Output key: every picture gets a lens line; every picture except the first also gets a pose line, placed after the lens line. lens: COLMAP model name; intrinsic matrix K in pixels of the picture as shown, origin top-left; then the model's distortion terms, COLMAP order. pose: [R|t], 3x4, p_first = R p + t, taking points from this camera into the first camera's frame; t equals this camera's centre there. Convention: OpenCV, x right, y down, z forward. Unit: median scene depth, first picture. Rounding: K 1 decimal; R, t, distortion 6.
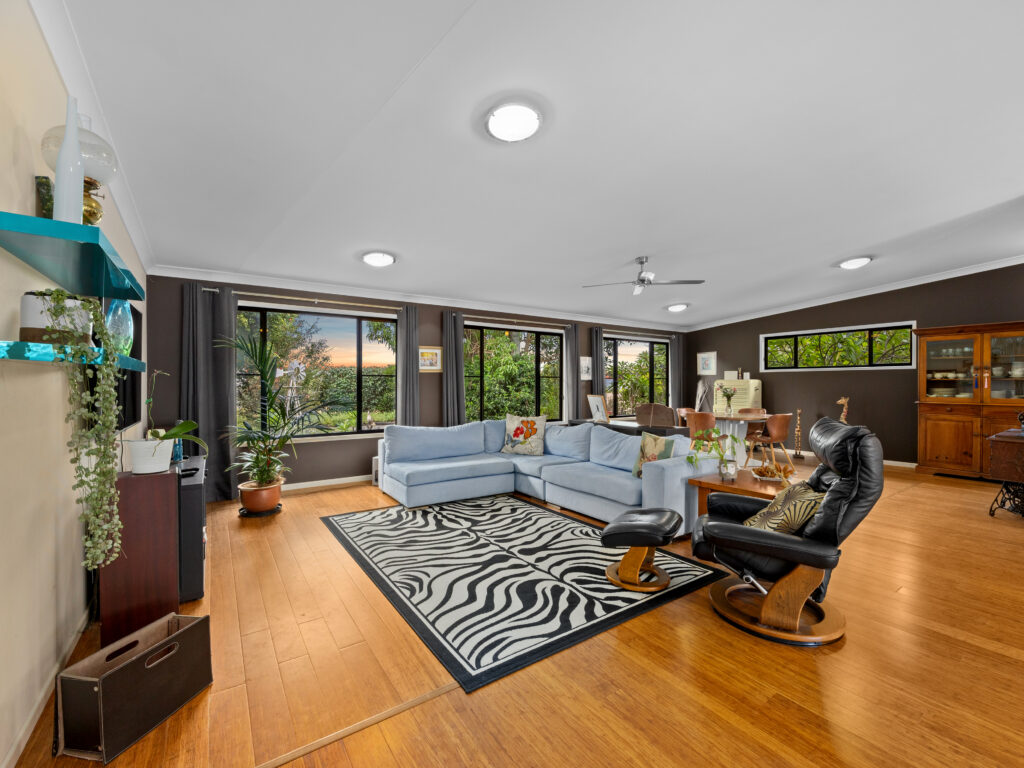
lens RADIAL K [[440.6, 0, 511.5], [0, 440.6, 383.2], [0, 0, 1]] dist [-0.003312, -0.000362]
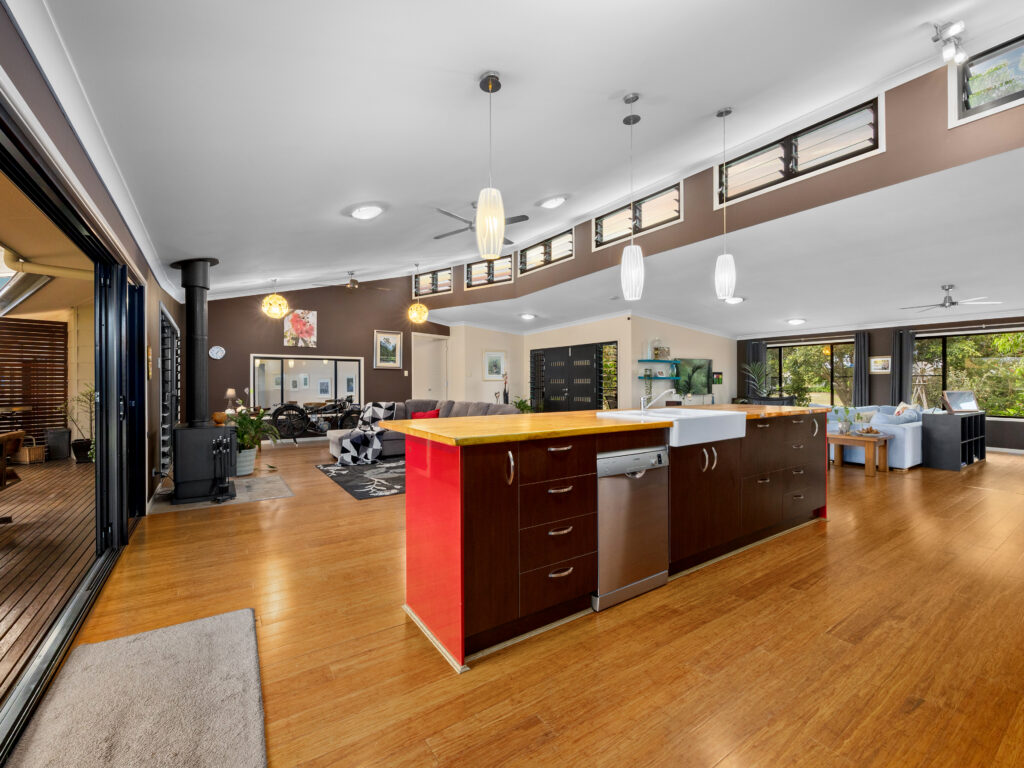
lens RADIAL K [[440.6, 0, 508.4], [0, 440.6, 383.7], [0, 0, 1]] dist [-0.003312, -0.000362]
pose [[-0.005970, -0.000113, -0.999982, 1.820470], [0.000999, 0.999999, -0.000119, 0.011515], [0.999982, -0.000999, -0.005970, -0.354033]]
